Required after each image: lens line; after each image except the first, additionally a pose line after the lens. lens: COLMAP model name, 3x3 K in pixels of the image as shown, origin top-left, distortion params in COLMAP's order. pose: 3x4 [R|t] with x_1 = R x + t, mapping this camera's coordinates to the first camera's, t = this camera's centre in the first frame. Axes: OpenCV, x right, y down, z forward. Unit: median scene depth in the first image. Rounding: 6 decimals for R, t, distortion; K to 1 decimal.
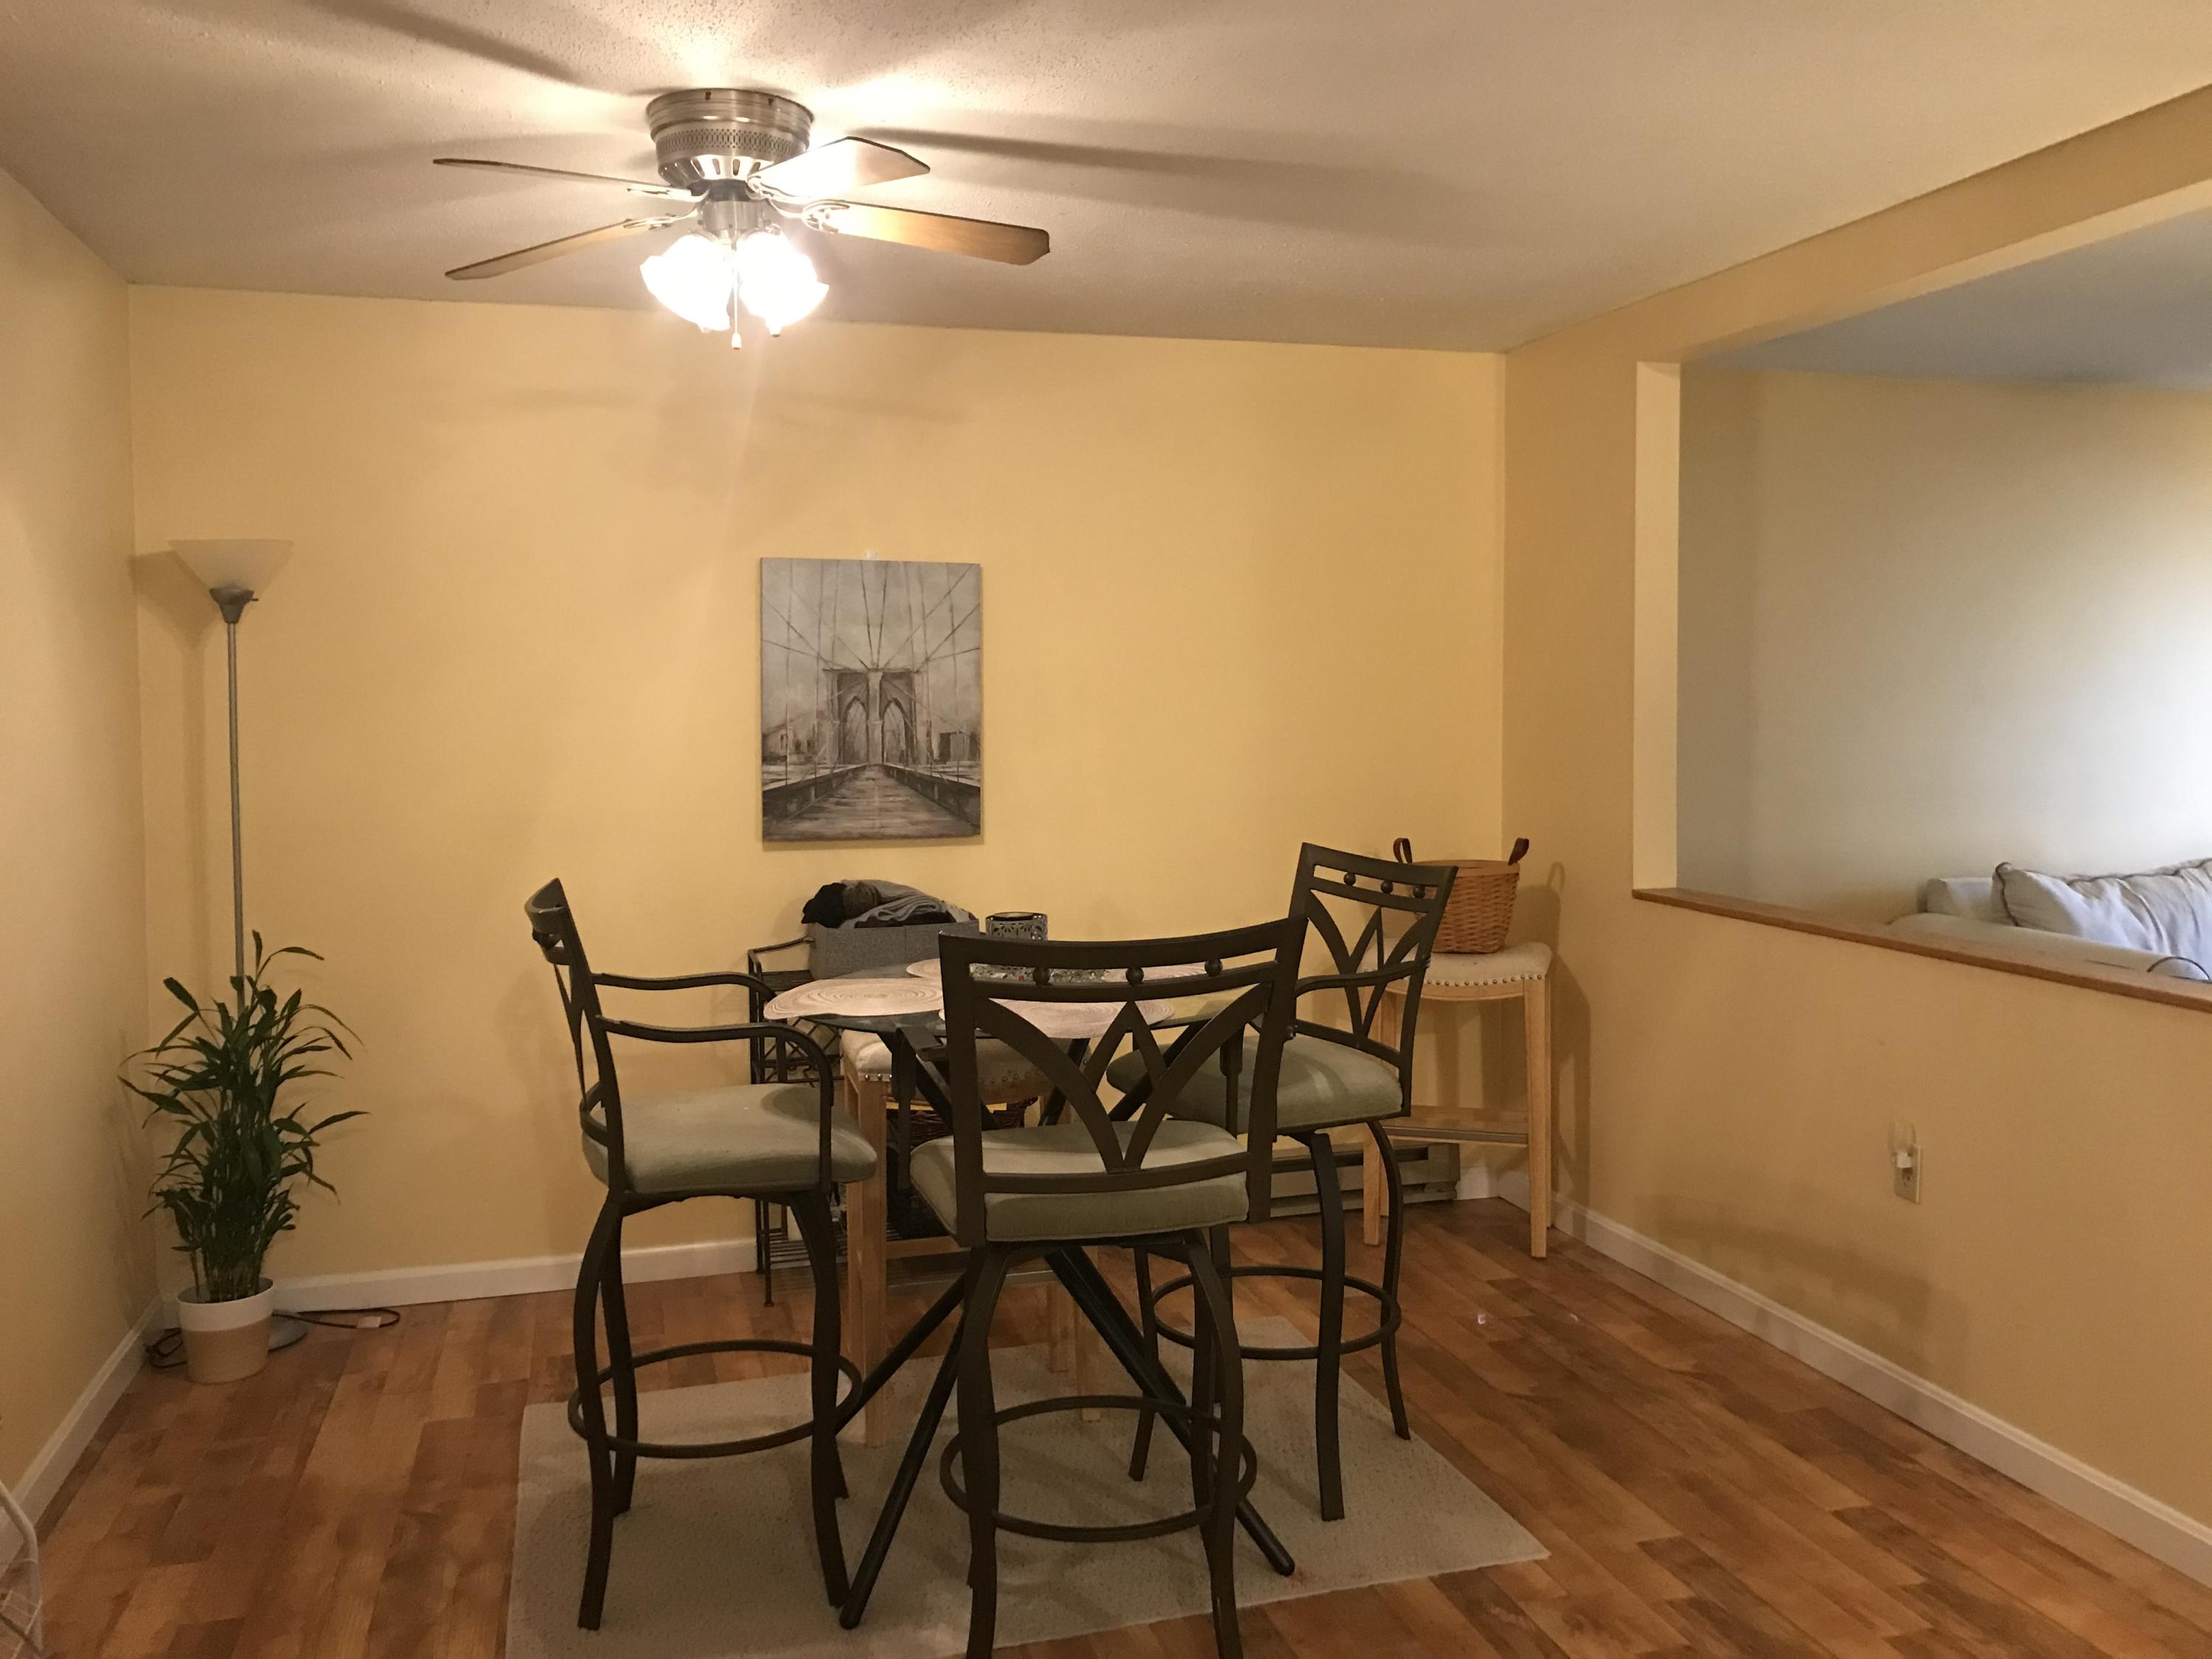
lens RADIAL K [[1808.9, 0, 1115.7], [0, 1808.9, 828.2], [0, 0, 1]] dist [0.023879, -0.009765]
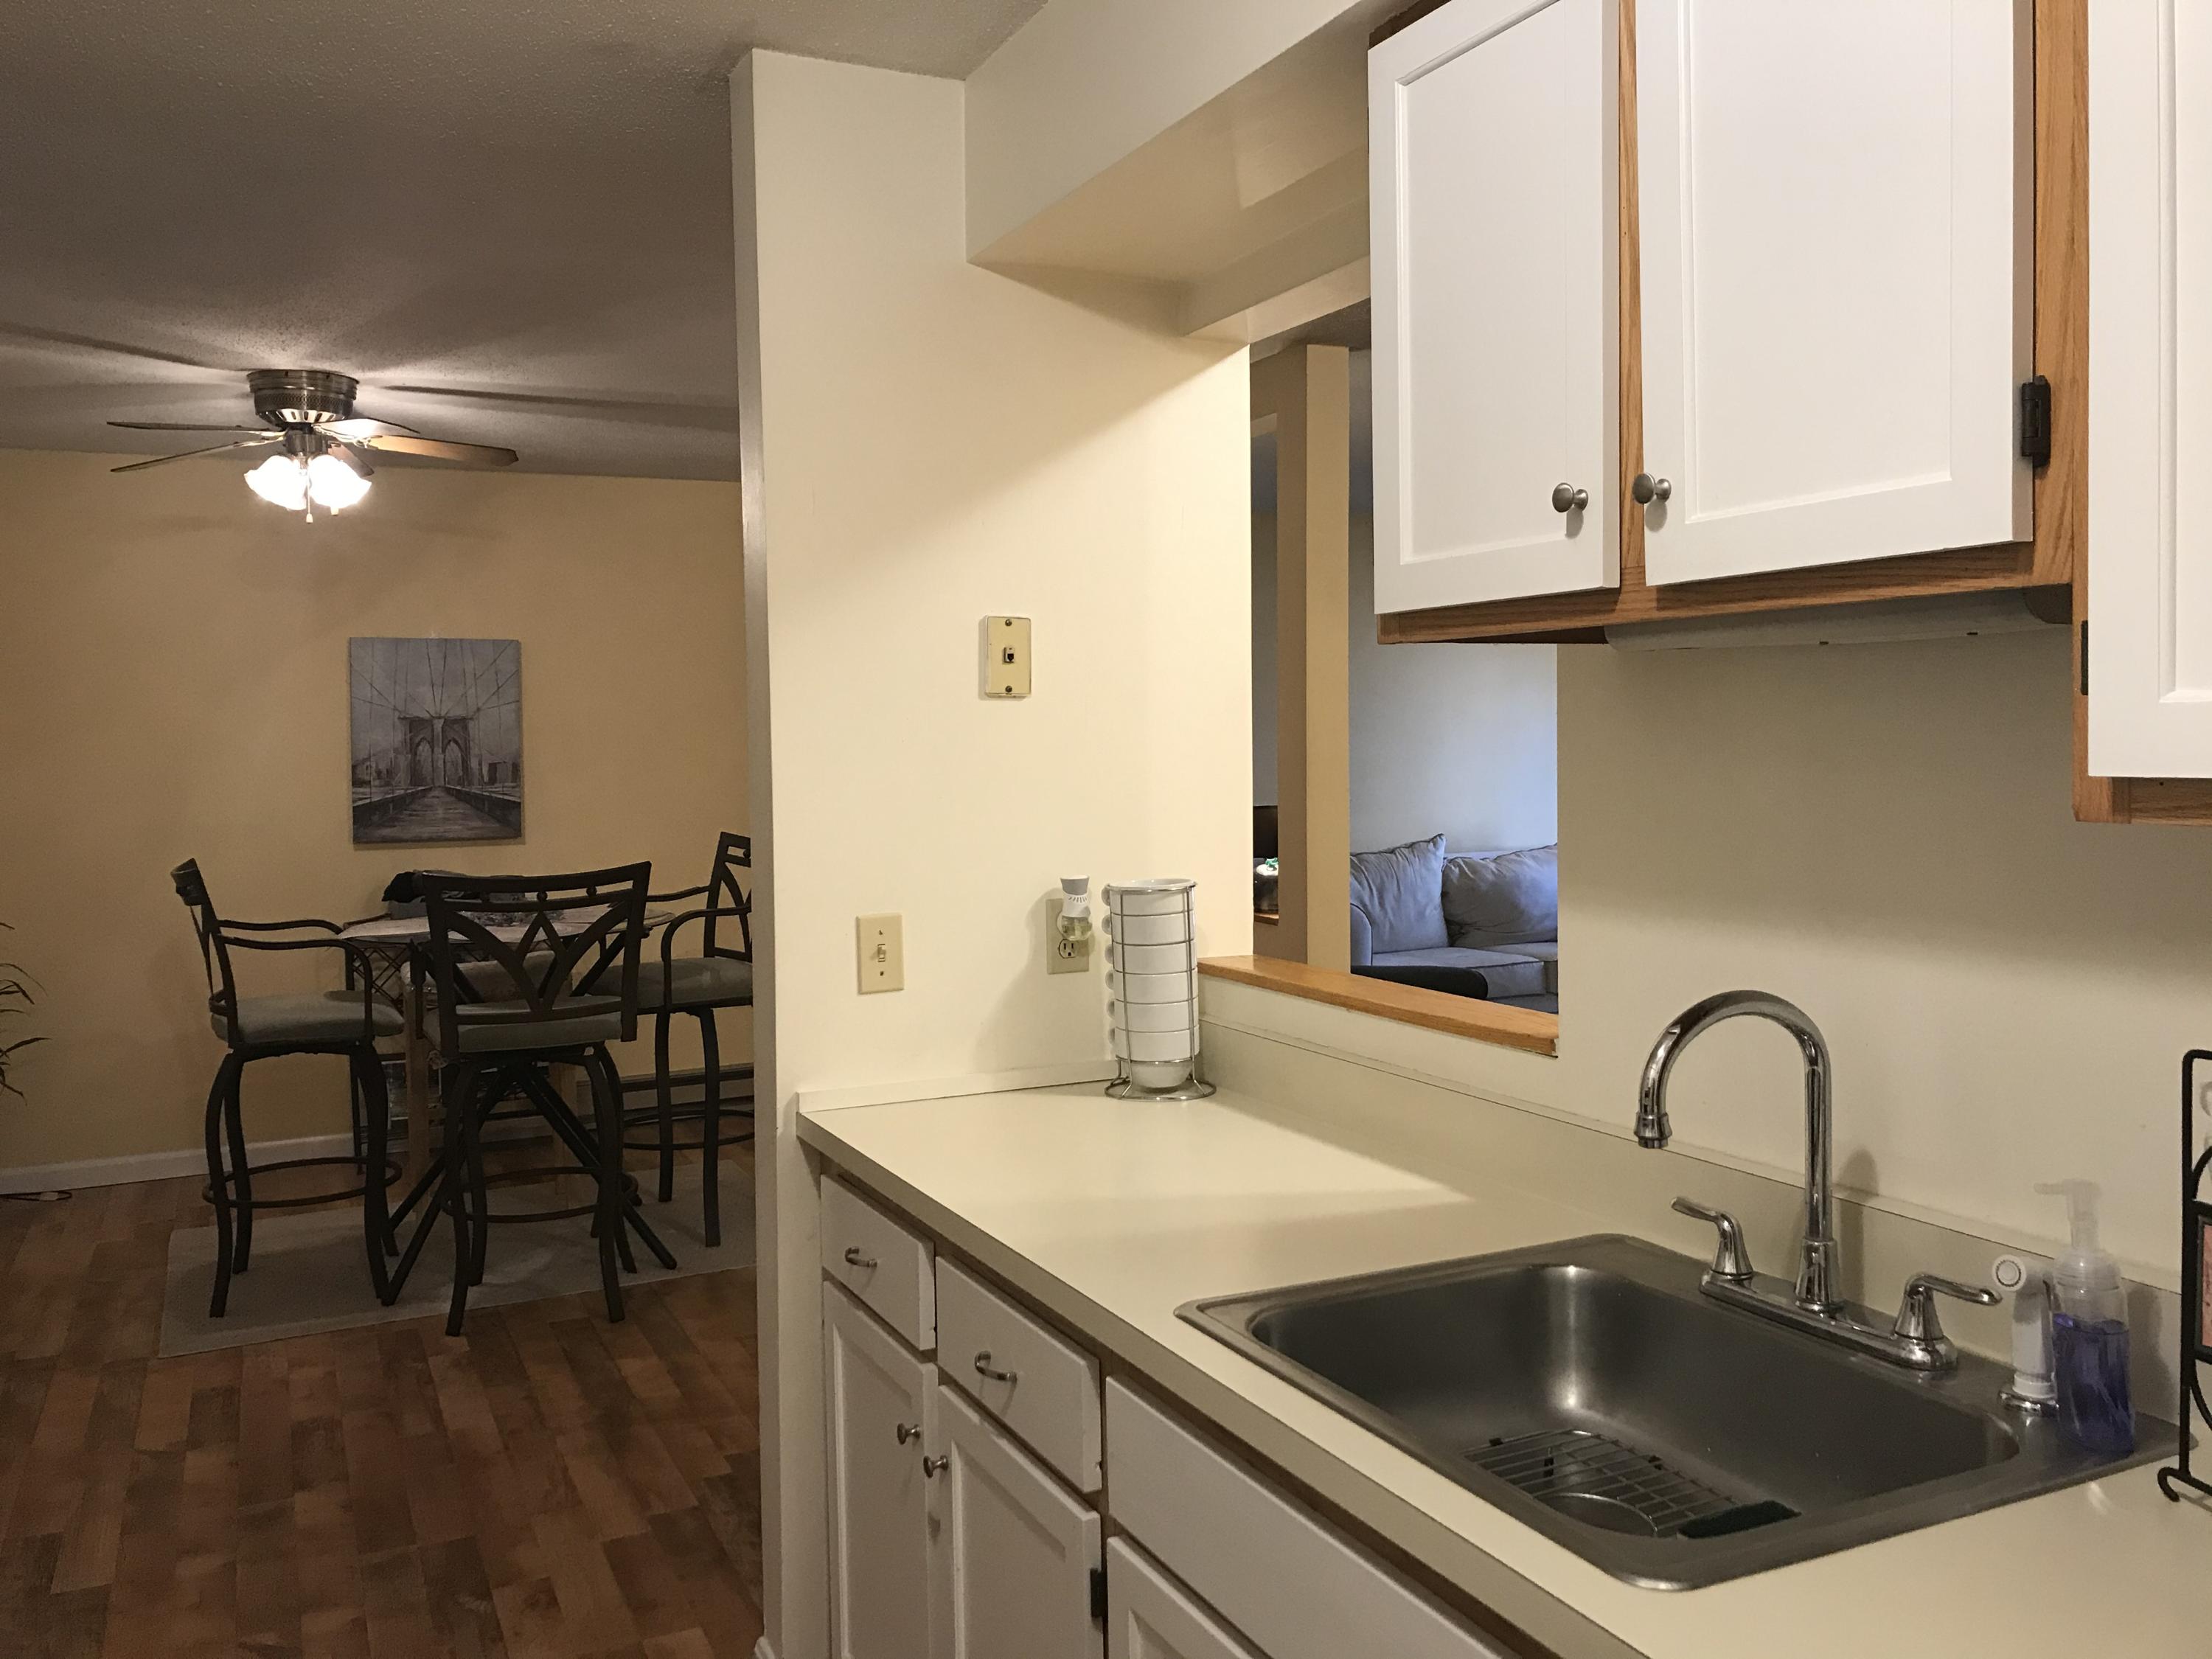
lens RADIAL K [[1808.9, 0, 1098.8], [0, 1808.9, 816.0], [0, 0, 1]] dist [0.023879, -0.009765]
pose [[0.986444, -0.015577, 0.163359, 0.166991], [0.019460, 0.999564, -0.022195, 0.034073], [-0.162942, 0.025073, 0.986317, -0.543252]]
